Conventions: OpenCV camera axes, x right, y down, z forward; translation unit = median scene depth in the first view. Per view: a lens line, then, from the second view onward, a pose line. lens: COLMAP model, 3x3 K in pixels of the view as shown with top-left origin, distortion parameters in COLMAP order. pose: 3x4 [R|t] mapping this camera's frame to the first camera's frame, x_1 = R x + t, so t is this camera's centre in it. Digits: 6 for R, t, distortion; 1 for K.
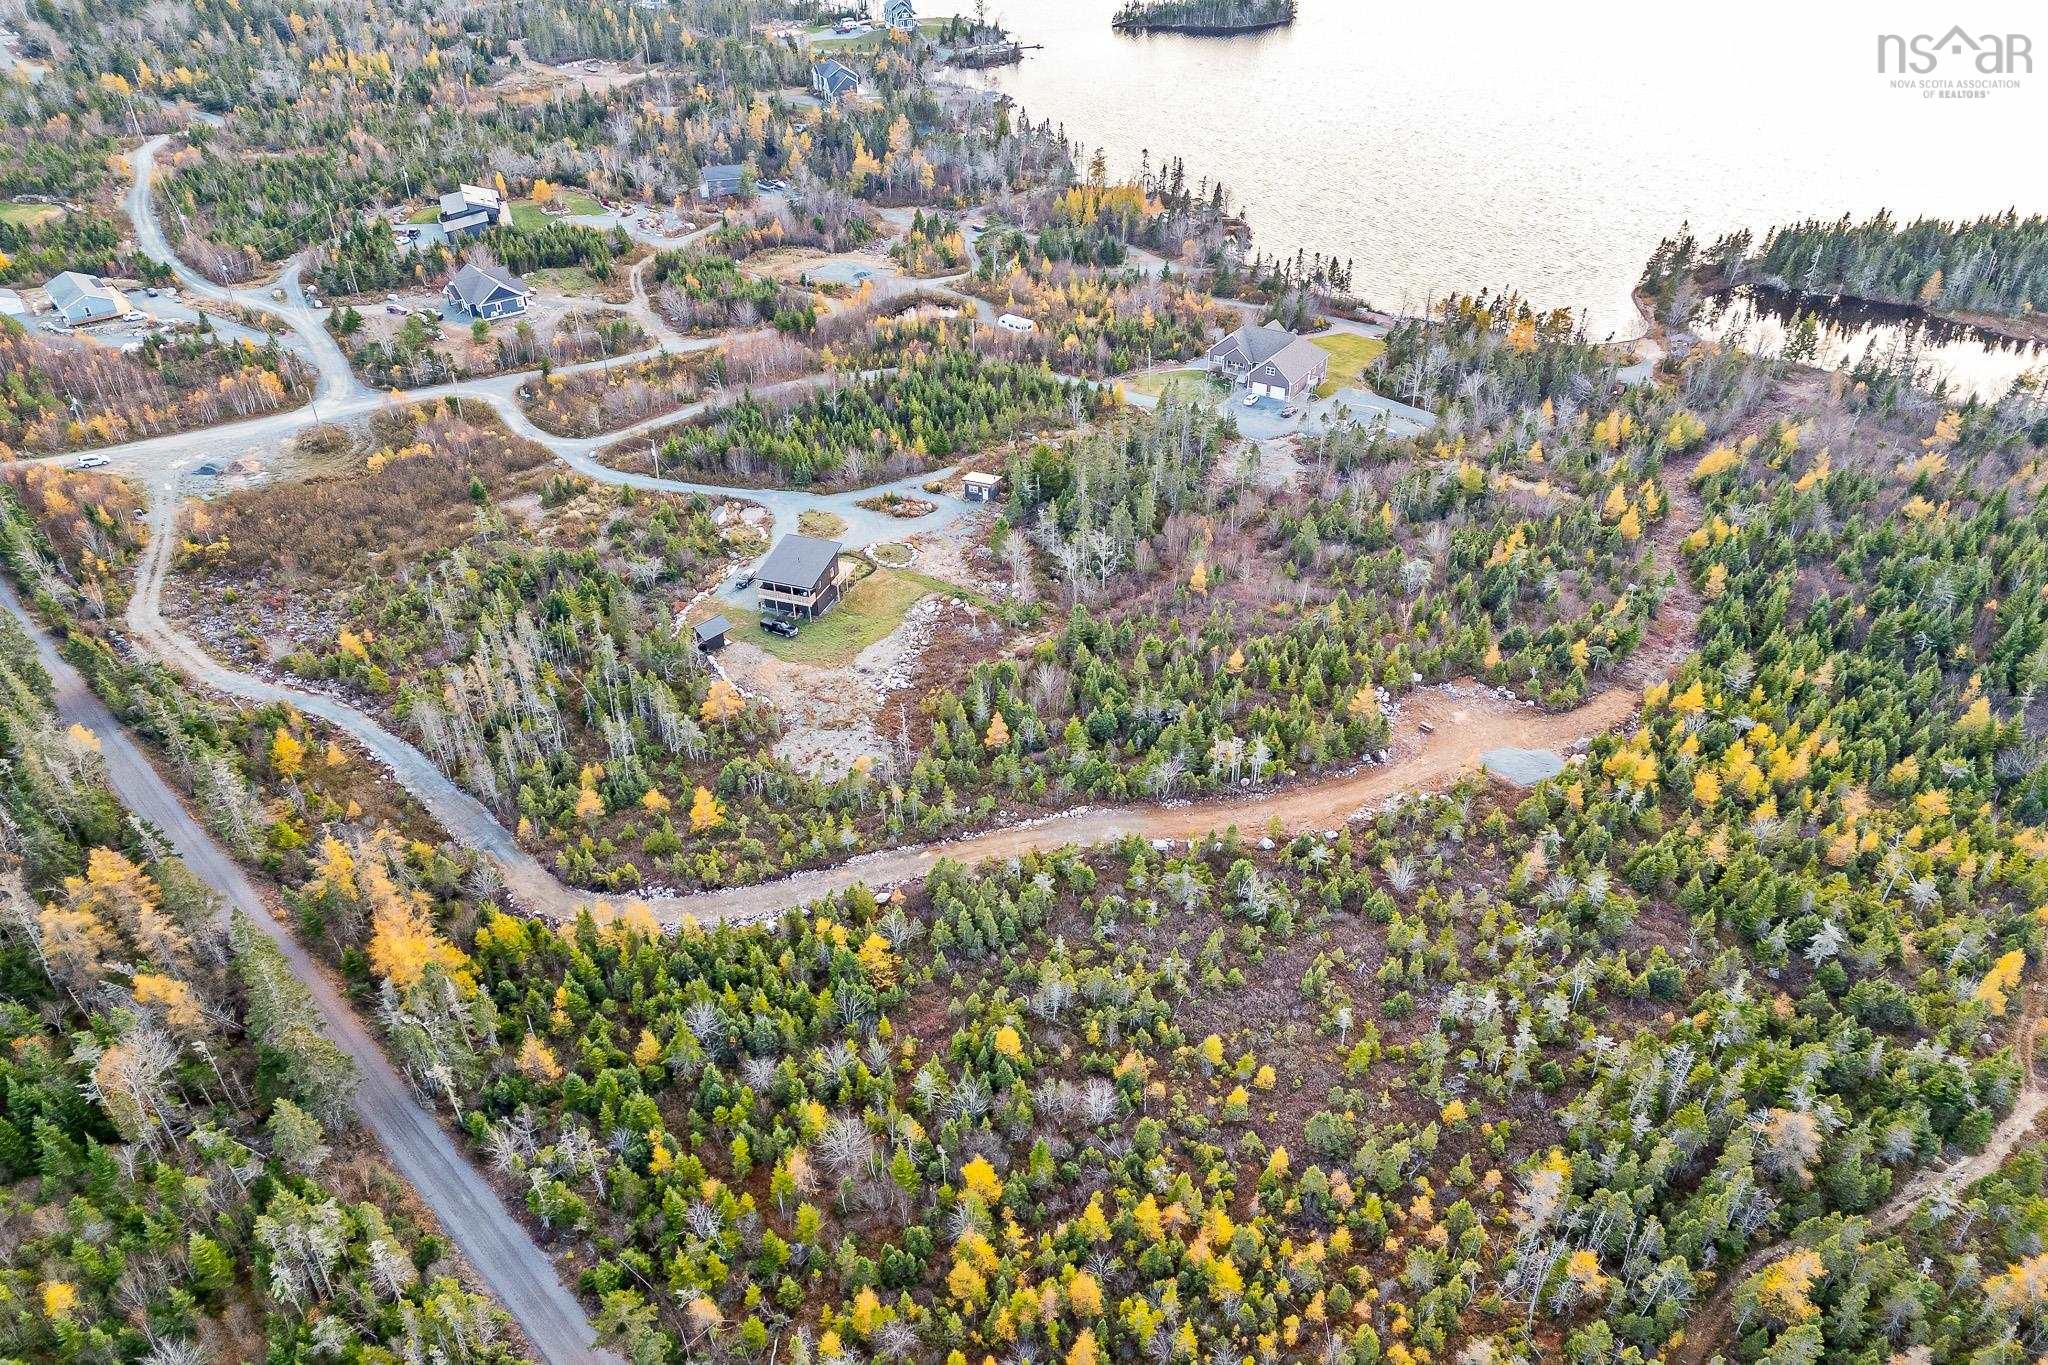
lens RADIAL K [[1485.8, 0, 1009.8], [0, 1485.8, 762.8], [0, 0, 1]] dist [0.069404, -0.060991]
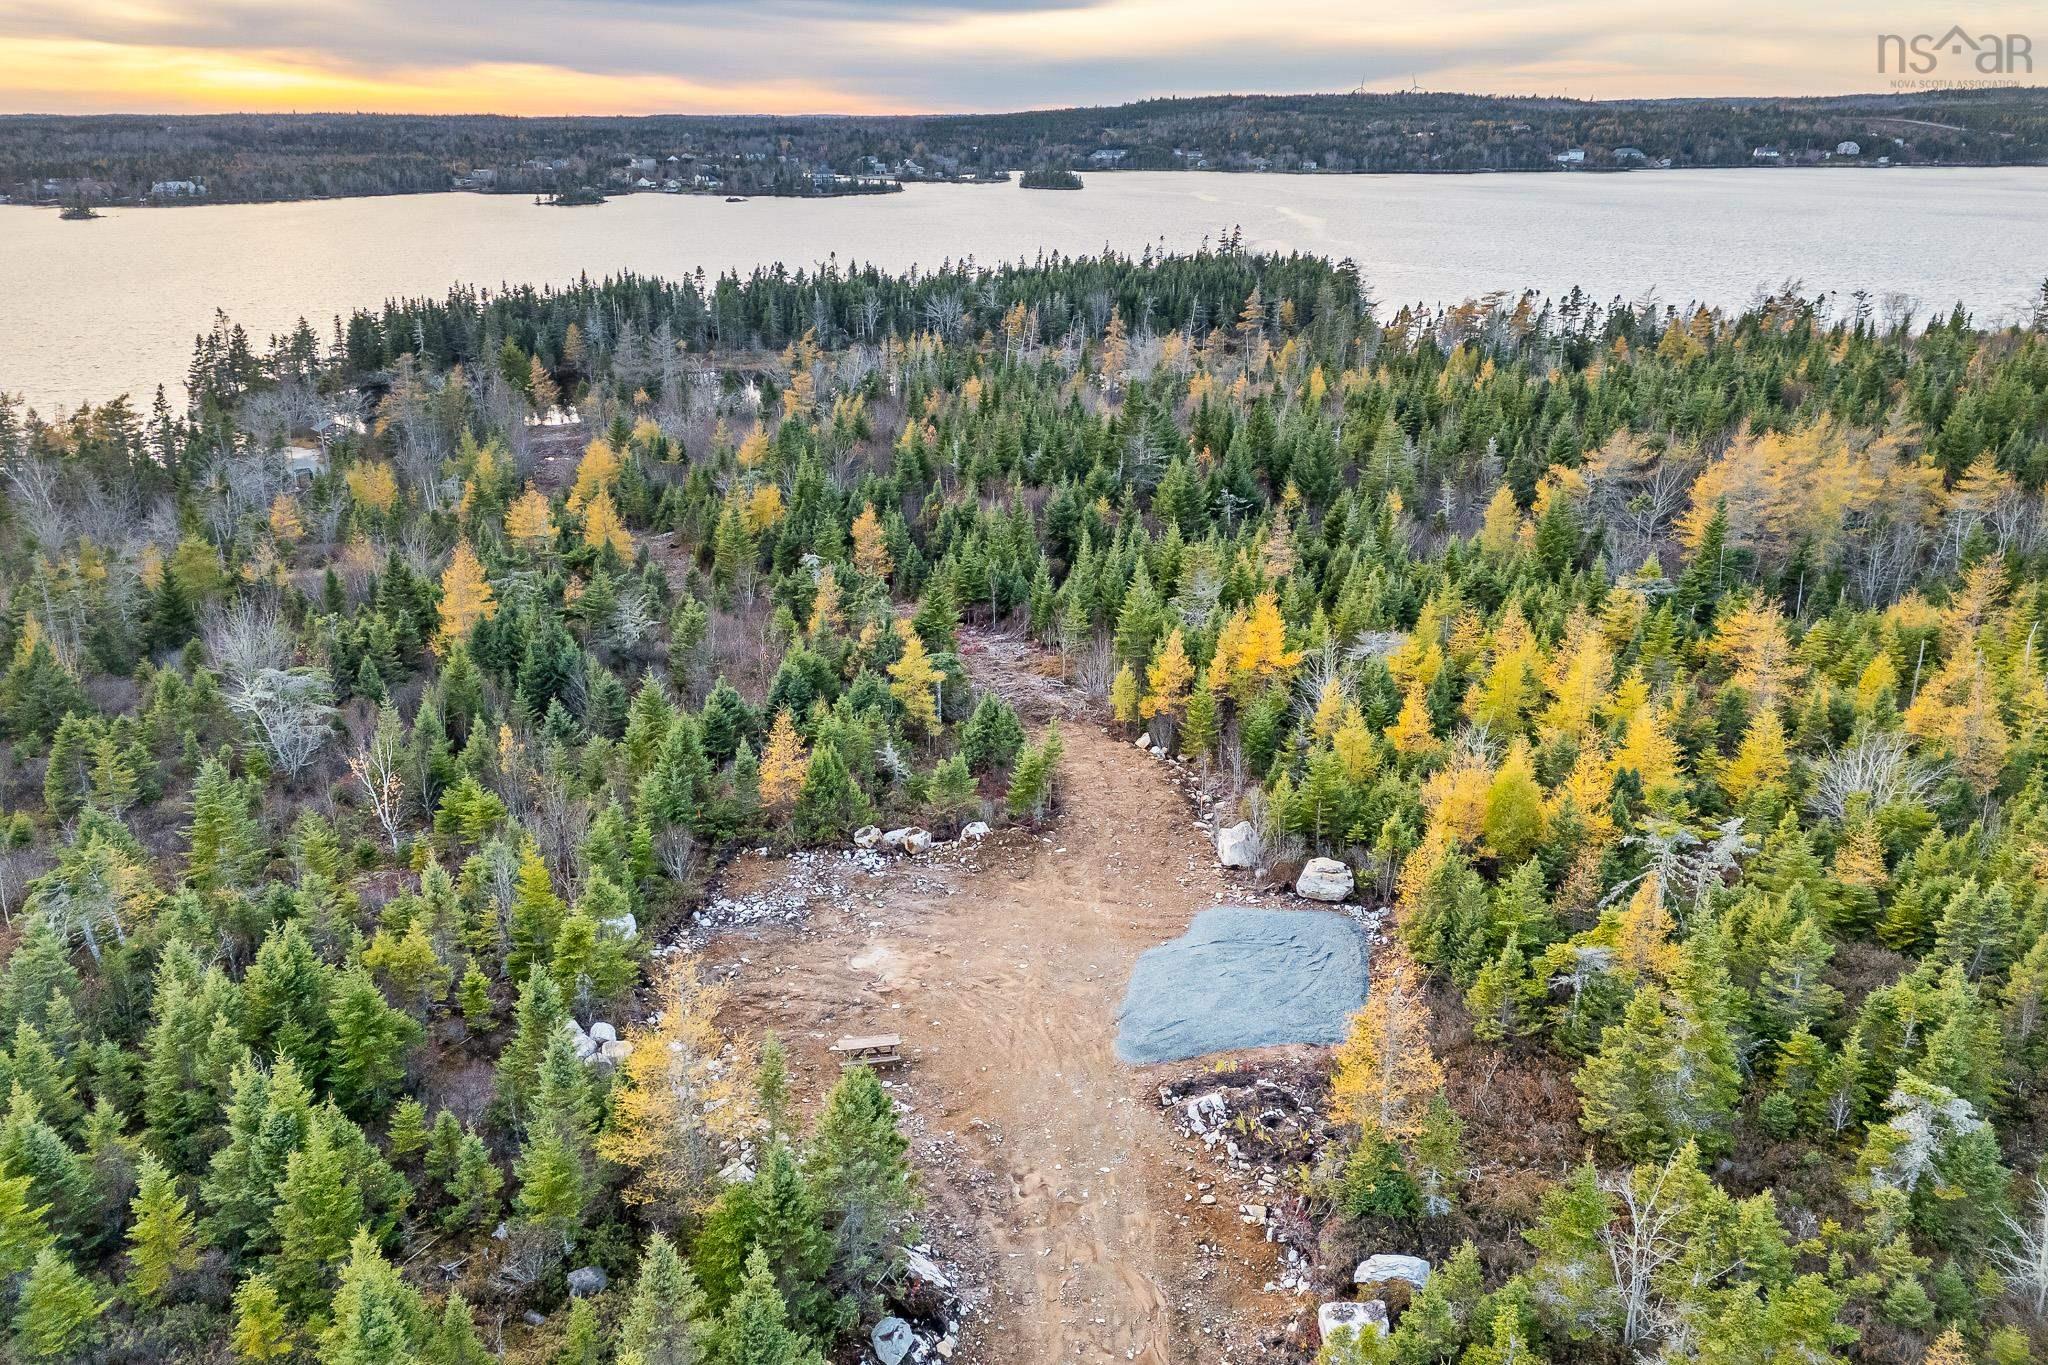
lens RADIAL K [[1485.8, 0, 1028.4], [0, 1485.8, 632.6], [0, 0, 1]] dist [0.069404, -0.060991]
pose [[0.525943, -0.263302, 0.808738, 0.106125], [0.503428, 0.862785, -0.046494, -0.048875], [-0.685525, 0.431594, 0.586329, 0.706650]]
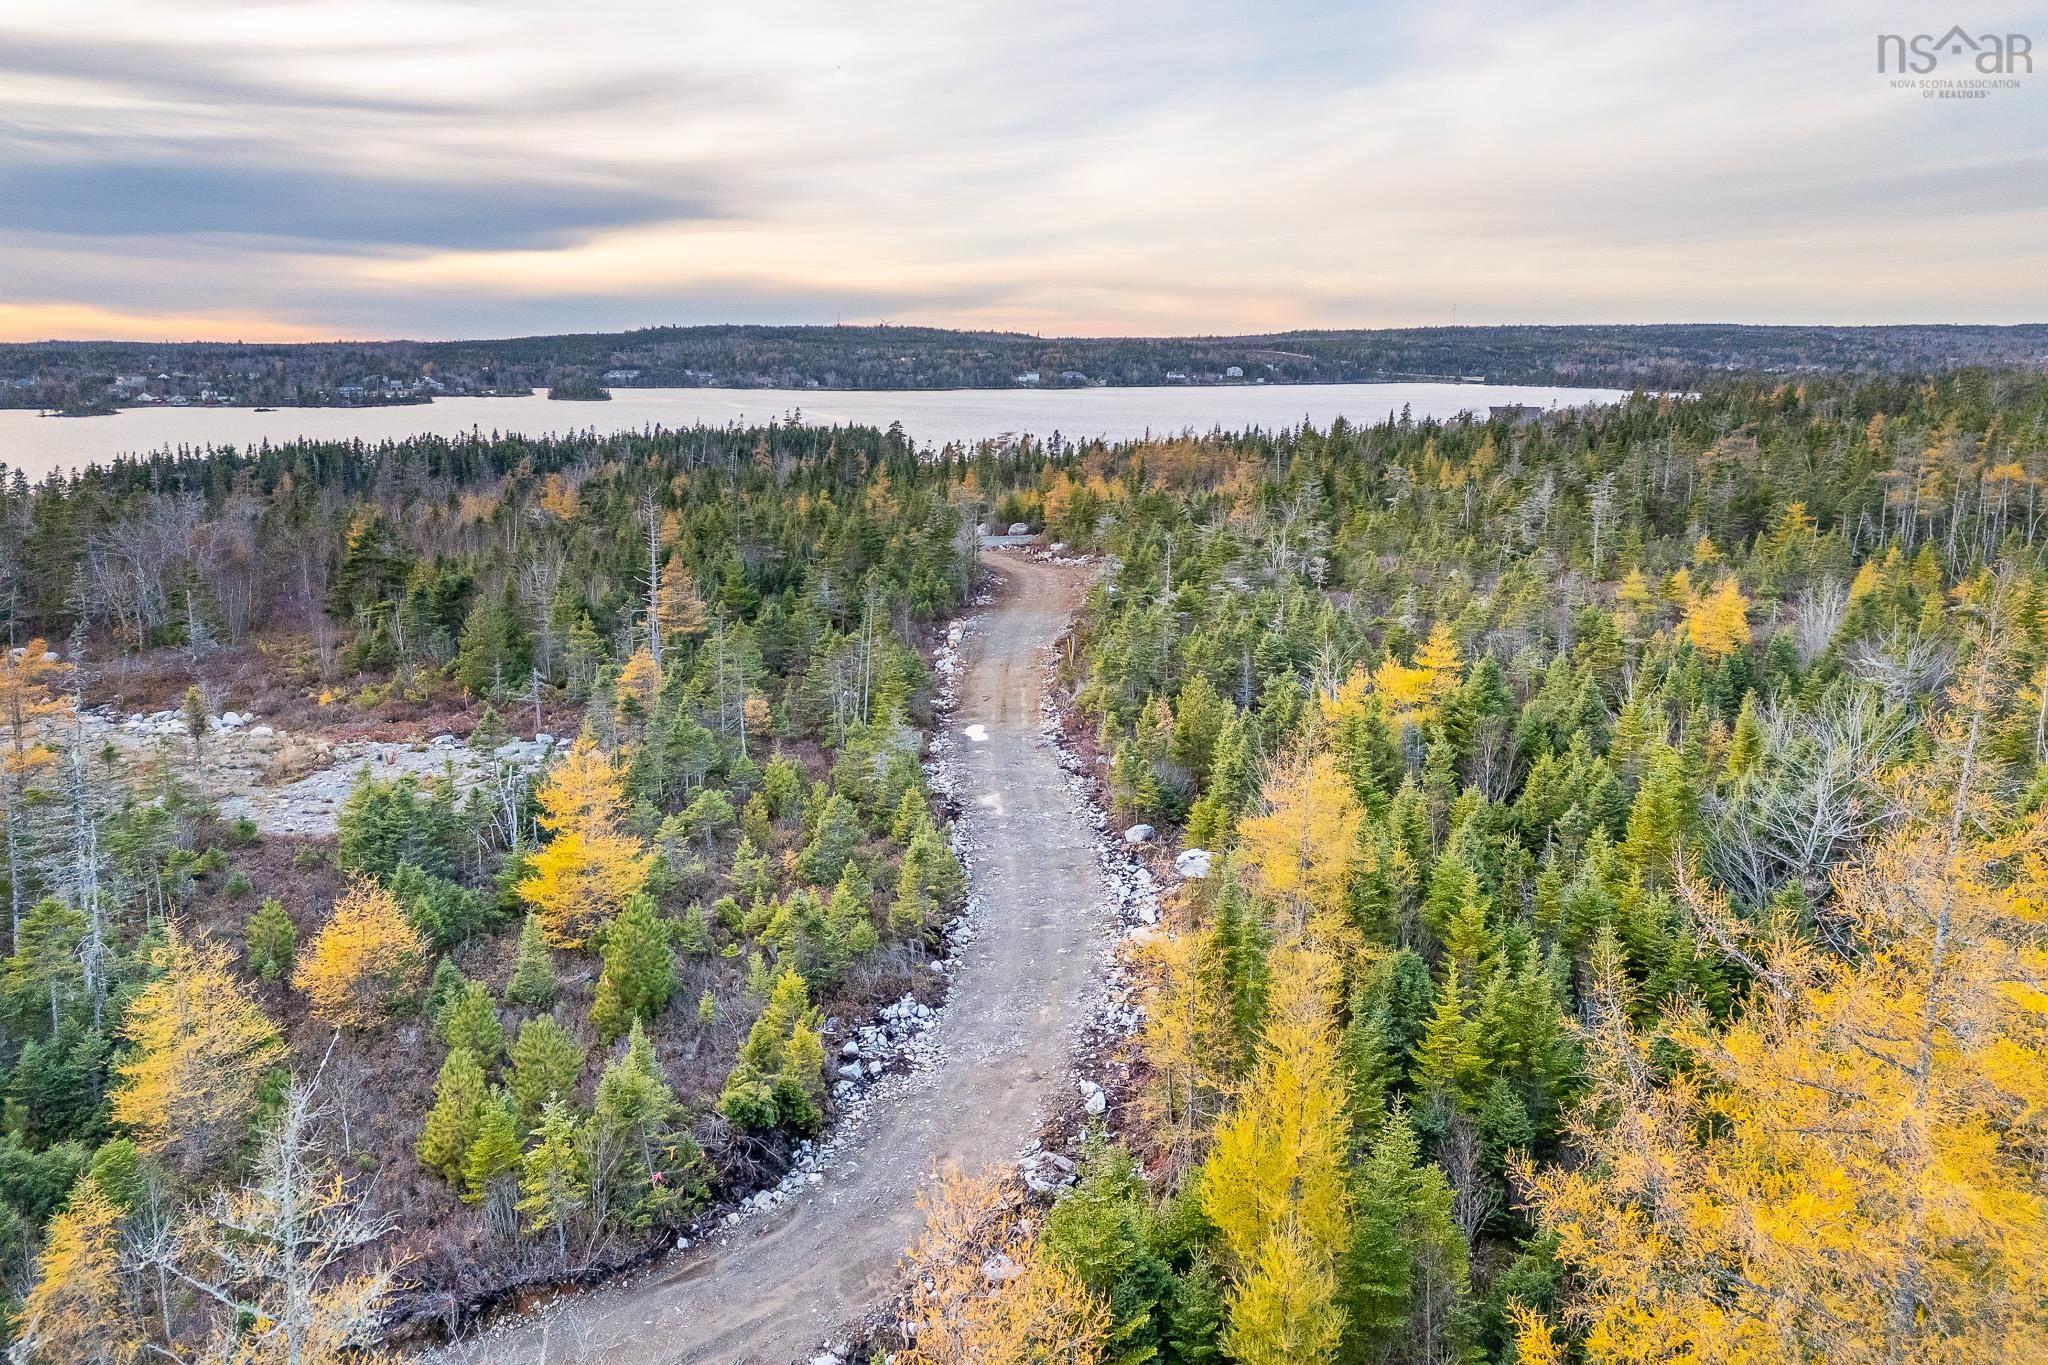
lens RADIAL K [[1485.8, 0, 1035.6], [0, 1485.8, 583.8], [0, 0, 1]] dist [0.069404, -0.060991]
pose [[0.213315, -0.135711, 0.967512, -0.337448], [0.580476, 0.814161, -0.013782, 0.032476], [-0.785840, 0.564557, 0.252450, 0.670241]]
